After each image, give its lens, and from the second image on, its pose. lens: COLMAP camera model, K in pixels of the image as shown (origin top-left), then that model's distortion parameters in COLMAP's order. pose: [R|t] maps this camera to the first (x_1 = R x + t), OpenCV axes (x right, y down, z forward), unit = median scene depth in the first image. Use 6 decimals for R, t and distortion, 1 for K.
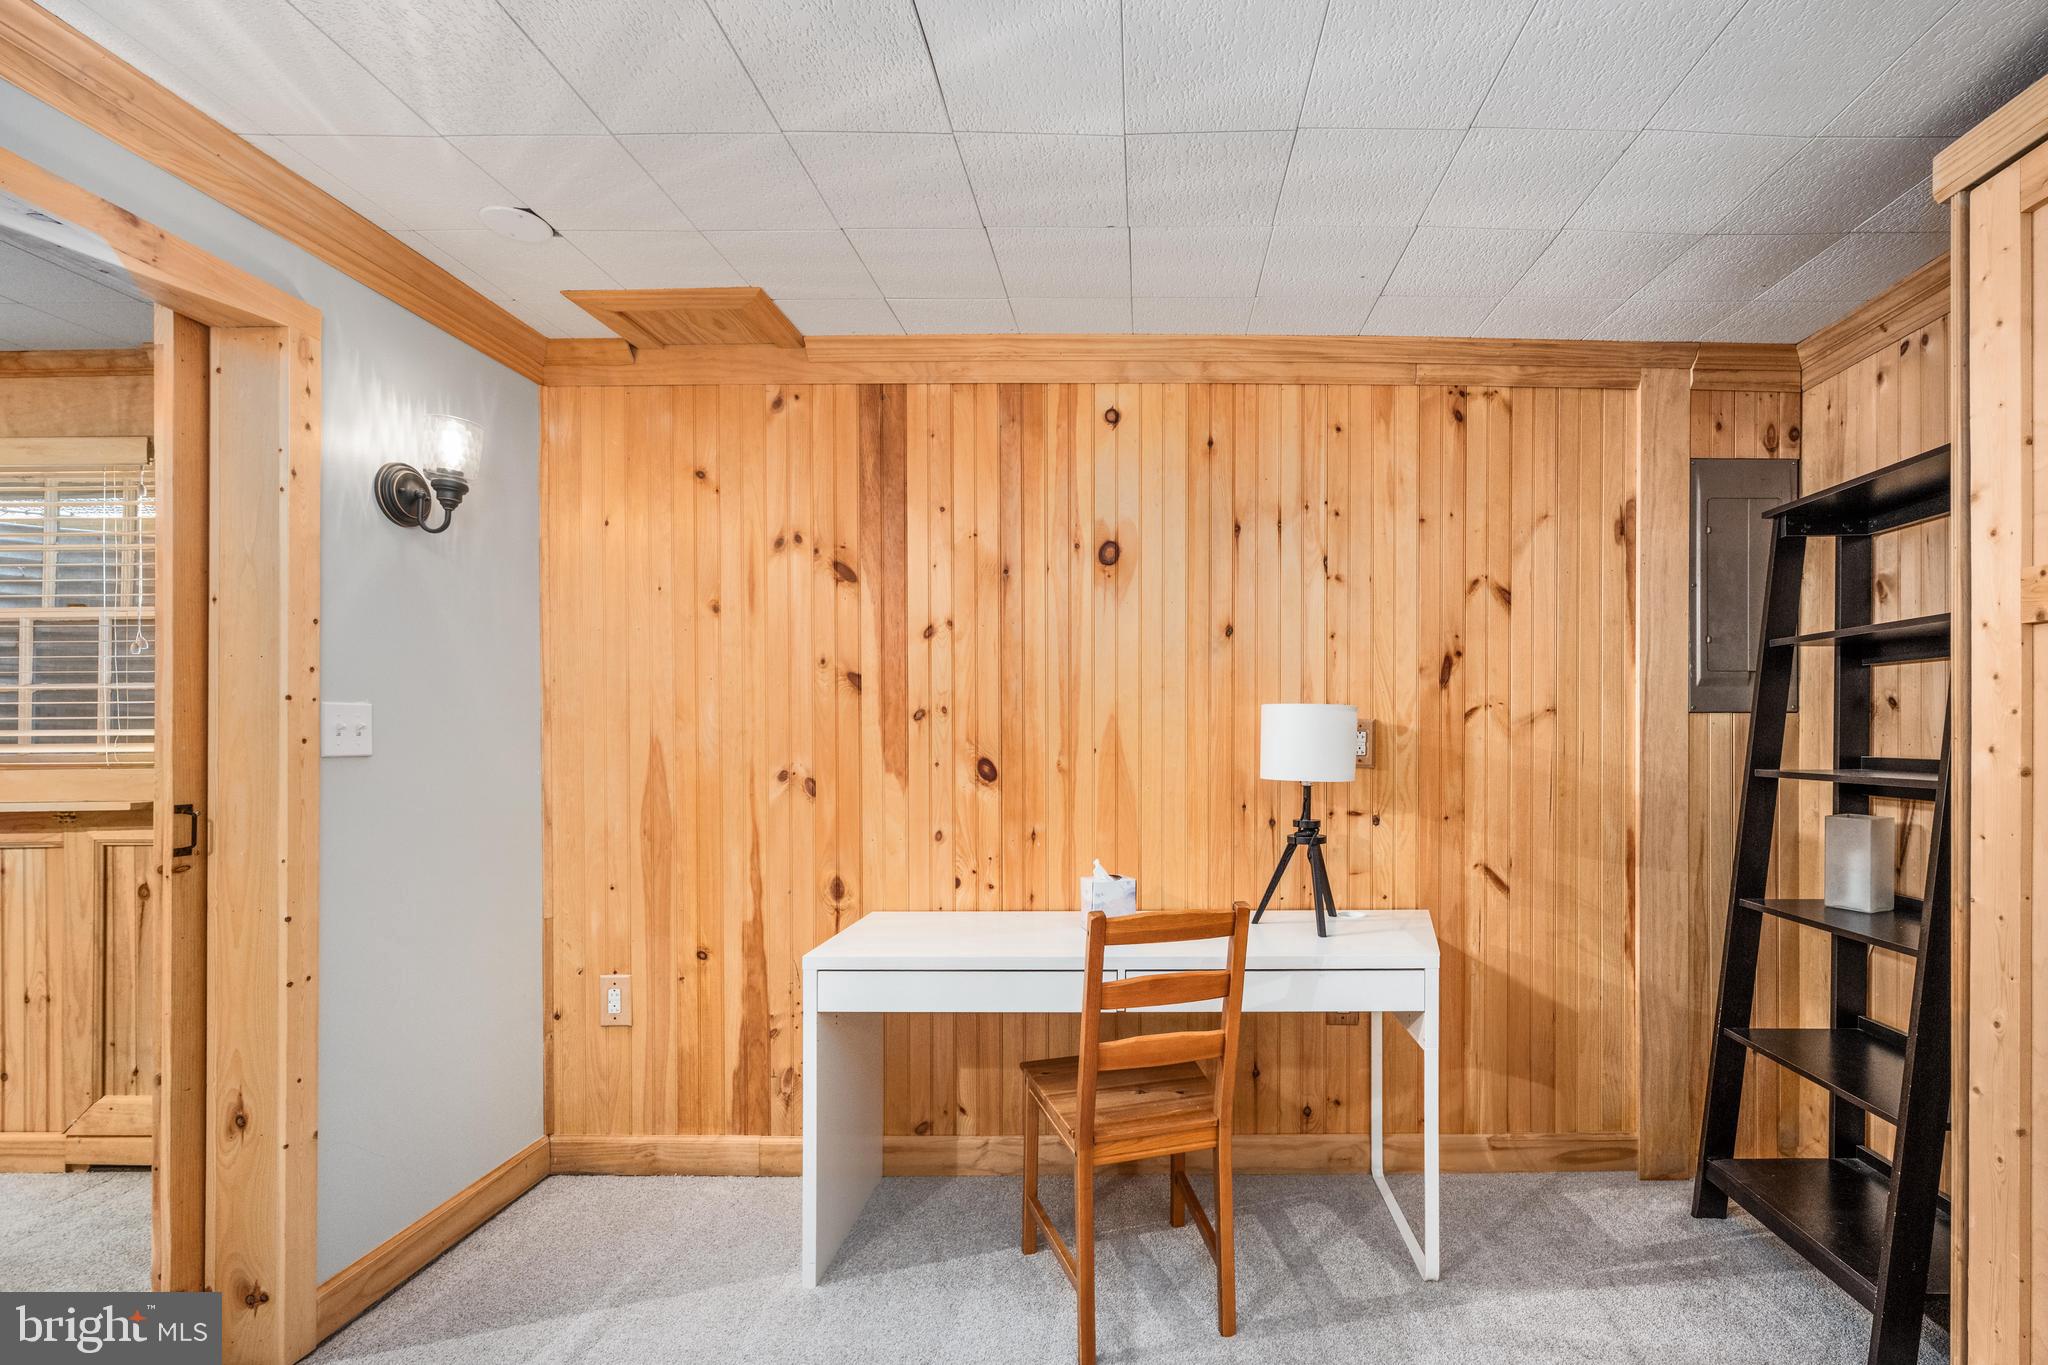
lens RADIAL K [[875.9, 0, 1186.9], [0, 875.9, 733.3], [0, 0, 1]] dist [-0.000592, 0.000196]
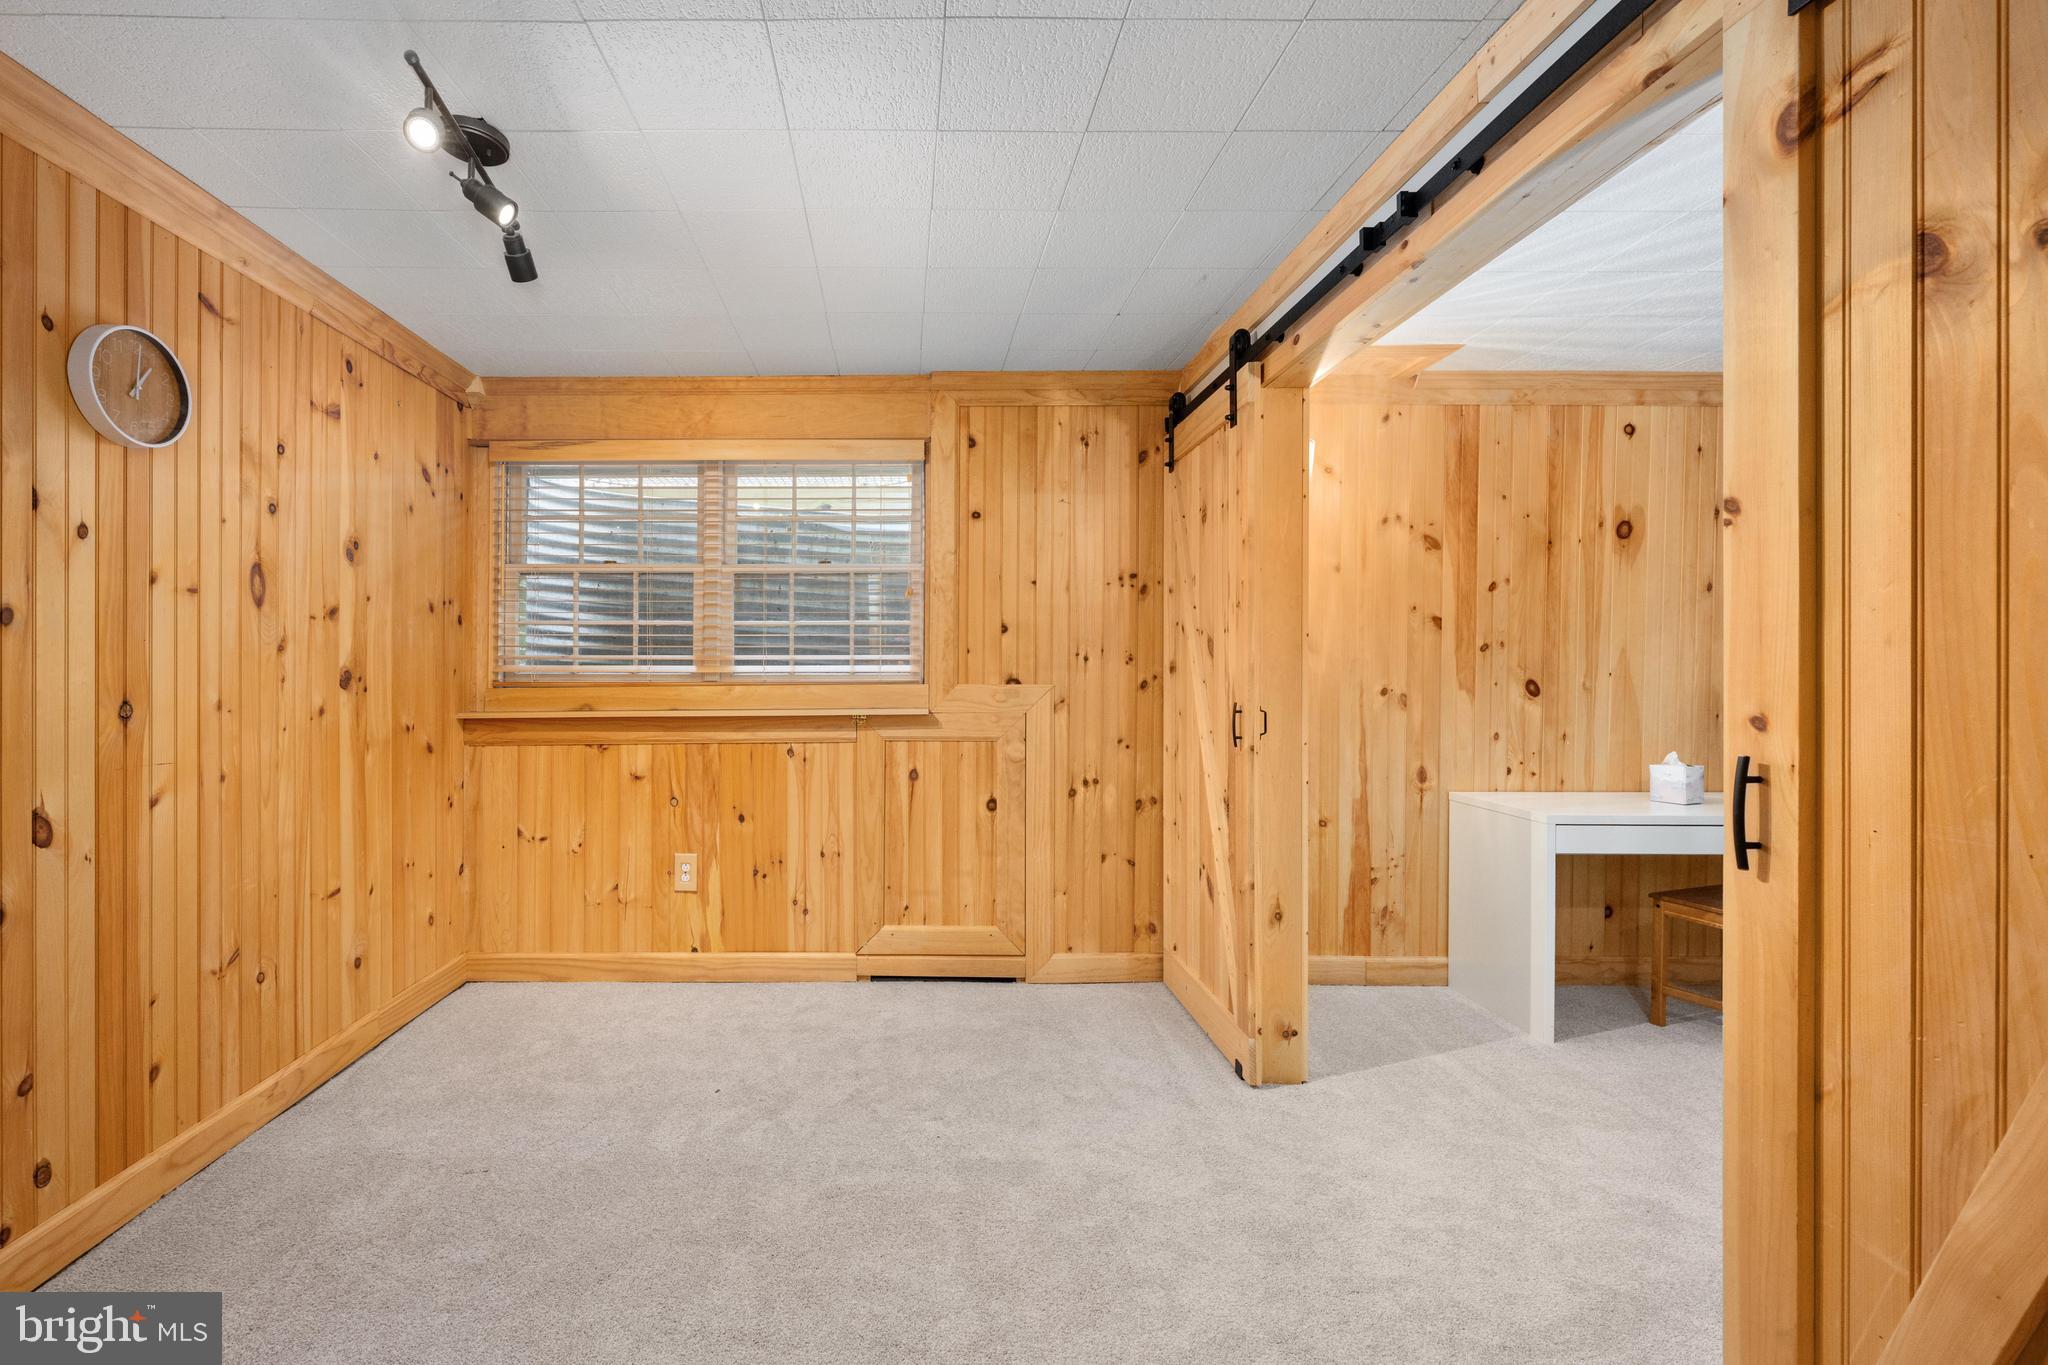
lens RADIAL K [[853.9, 0, 950.4], [0, 853.9, 665.4], [0, 0, 1]] dist [0.002179, 0.000209]
pose [[0.999948, 0.005199, 0.008778, -1.149065], [-0.005223, 0.999983, 0.002751, 0.007272], [-0.008764, -0.002797, 0.999958, -0.322622]]
